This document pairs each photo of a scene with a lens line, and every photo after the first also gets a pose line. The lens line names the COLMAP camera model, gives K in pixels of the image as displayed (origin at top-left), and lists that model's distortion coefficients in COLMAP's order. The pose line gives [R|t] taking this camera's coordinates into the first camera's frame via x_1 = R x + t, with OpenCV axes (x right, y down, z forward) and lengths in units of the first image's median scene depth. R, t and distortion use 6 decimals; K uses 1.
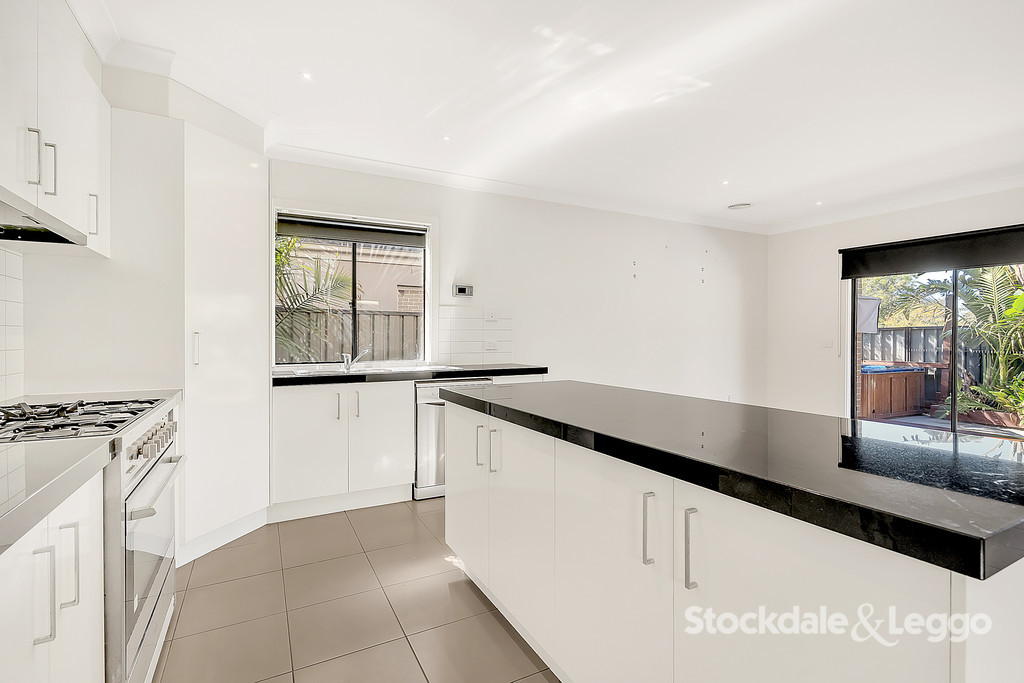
lens RADIAL K [[469.6, 0, 503.0], [0, 469.6, 342.6], [0, 0, 1]] dist [0.009154, -0.000256]
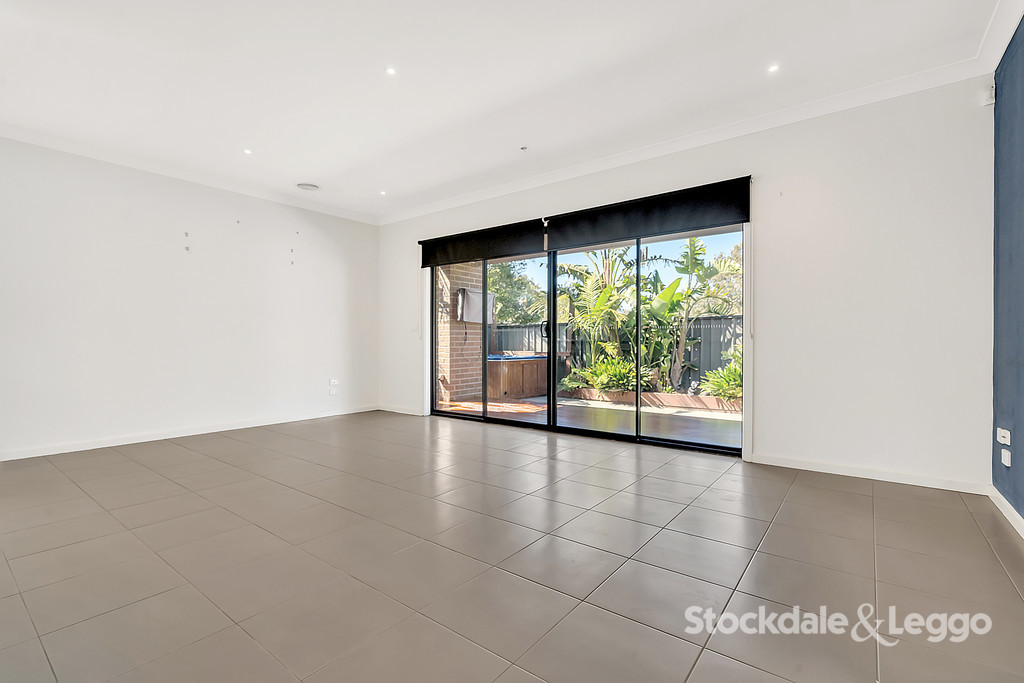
lens RADIAL K [[469.6, 0, 503.0], [0, 469.6, 342.6], [0, 0, 1]] dist [0.009154, -0.000256]
pose [[0.910726, -0.005116, 0.412979, 0.261163], [0.013758, 0.999744, -0.017954, 0.036912], [-0.412782, 0.022032, 0.910563, -0.042543]]
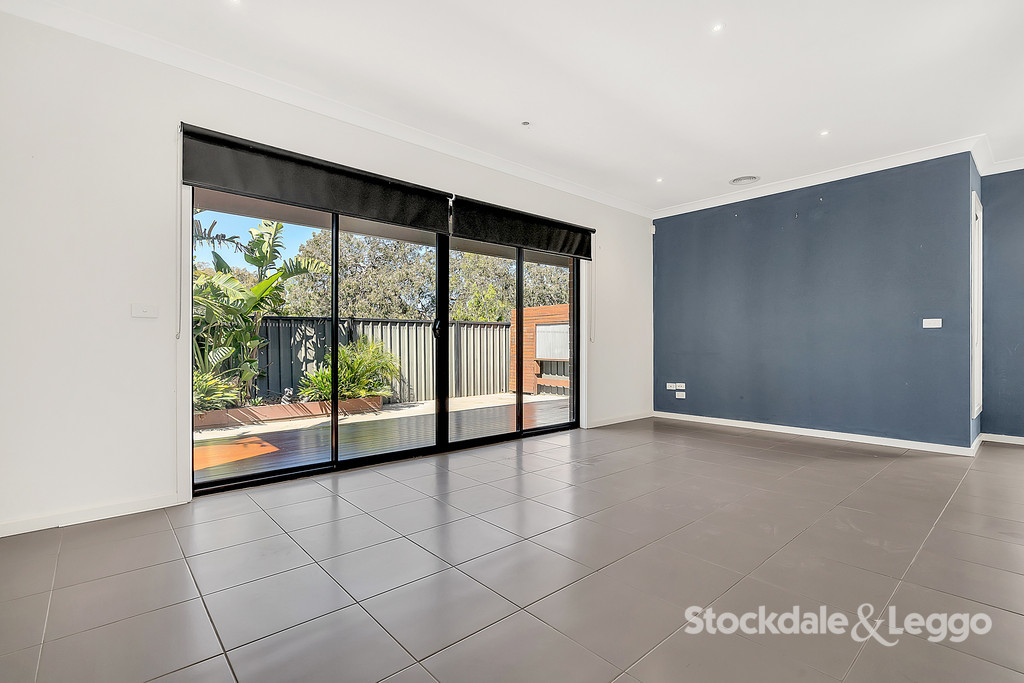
lens RADIAL K [[469.6, 0, 503.0], [0, 469.6, 342.6], [0, 0, 1]] dist [0.009154, -0.000256]
pose [[-0.229851, 0.000027, 0.973226, 0.079671], [0.023101, 0.999718, 0.005428, 0.024672], [-0.972952, 0.023730, -0.229787, 0.482834]]
